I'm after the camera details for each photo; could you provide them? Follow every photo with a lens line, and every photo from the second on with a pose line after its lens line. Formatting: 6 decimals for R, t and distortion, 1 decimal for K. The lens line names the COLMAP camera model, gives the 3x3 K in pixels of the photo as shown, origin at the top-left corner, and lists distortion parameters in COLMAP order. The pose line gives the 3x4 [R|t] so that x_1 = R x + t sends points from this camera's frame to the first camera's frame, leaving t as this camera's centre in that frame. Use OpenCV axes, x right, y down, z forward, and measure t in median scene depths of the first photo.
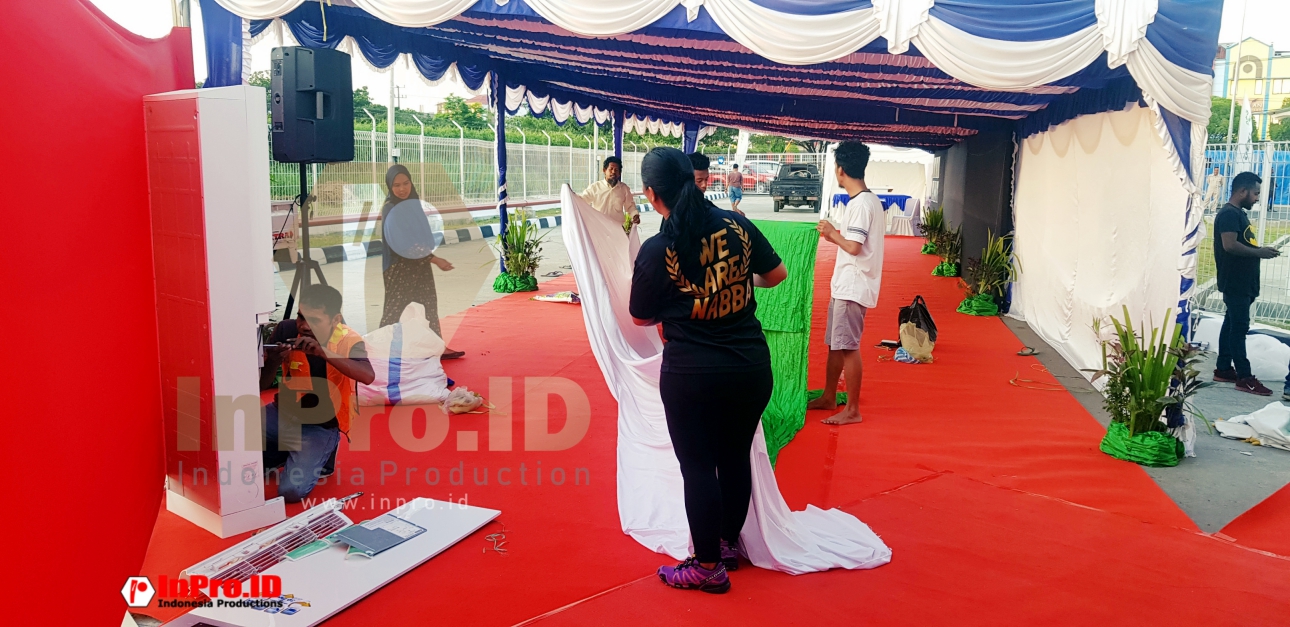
lens RADIAL K [[960.3, 0, 645.0], [0, 960.3, 313.5], [0, 0, 1]] dist [0.062440, -0.140693]
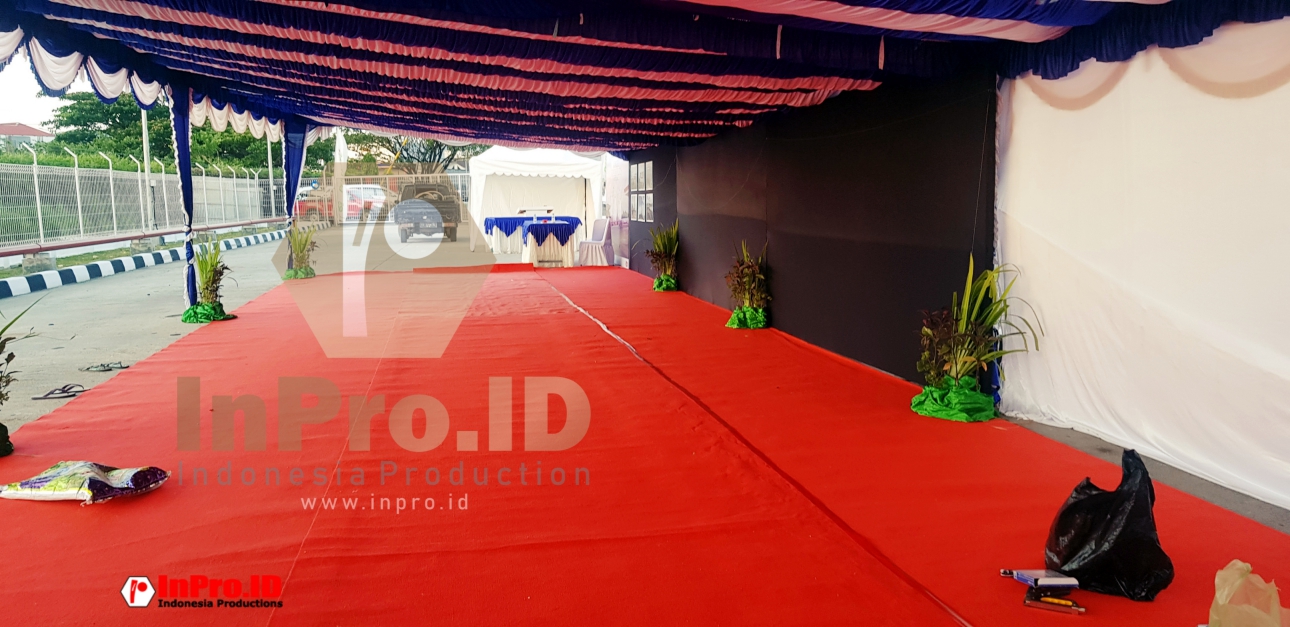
lens RADIAL K [[960.3, 0, 645.0], [0, 960.3, 313.5], [0, 0, 1]] dist [0.062440, -0.140693]
pose [[0.913373, -0.076953, 0.399785, -0.011884], [0.088278, 0.996046, -0.009962, -0.033658], [-0.397438, 0.044392, 0.916555, 0.294295]]
